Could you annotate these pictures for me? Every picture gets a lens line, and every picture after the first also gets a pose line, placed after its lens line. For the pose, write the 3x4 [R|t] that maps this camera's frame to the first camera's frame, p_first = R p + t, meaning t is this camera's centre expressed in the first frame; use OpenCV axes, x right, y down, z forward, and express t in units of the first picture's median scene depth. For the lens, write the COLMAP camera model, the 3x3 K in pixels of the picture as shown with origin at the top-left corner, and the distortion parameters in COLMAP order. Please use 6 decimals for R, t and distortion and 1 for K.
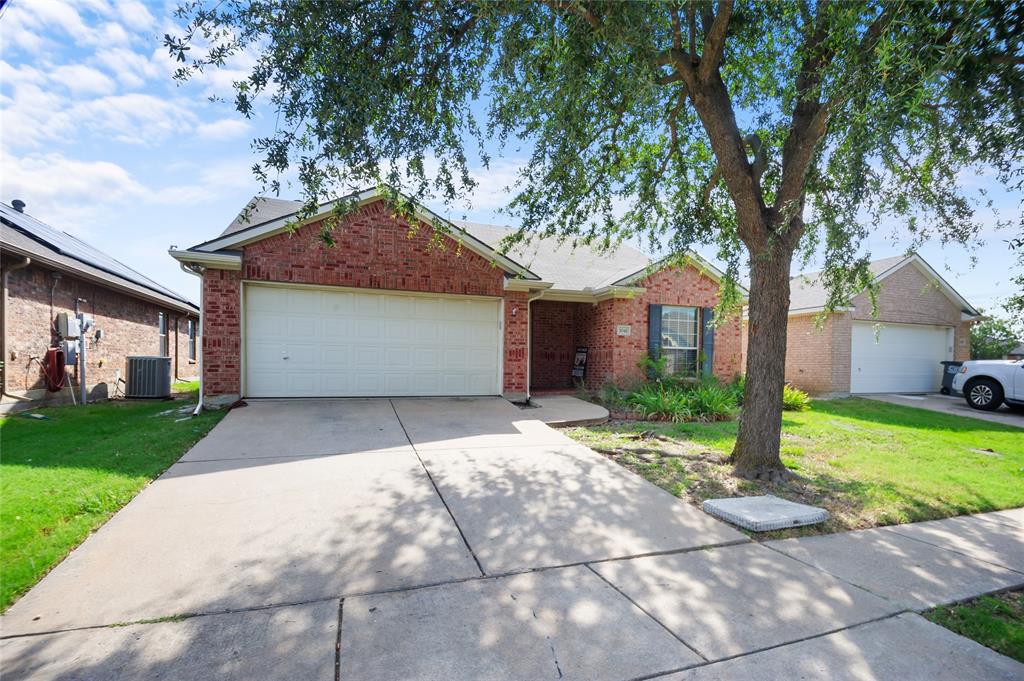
lens RADIAL K [[504.5, 0, 485.1], [0, 504.5, 369.2], [0, 0, 1]] dist [-0.009555, -0.007391]
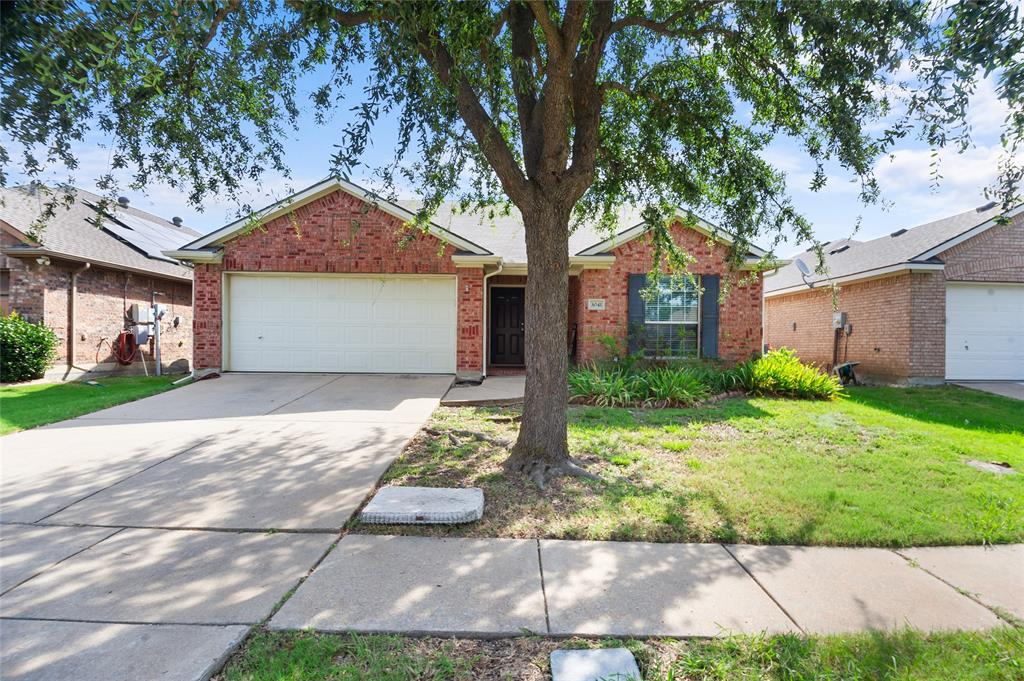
lens RADIAL K [[504.5, 0, 512.9], [0, 504.5, 342.8], [0, 0, 1]] dist [-0.009555, -0.007391]
pose [[0.942833, -0.005131, -0.333227, 0.544348], [-0.000115, 0.999876, -0.015722, 0.007975], [0.333266, 0.014862, 0.942716, 0.119339]]
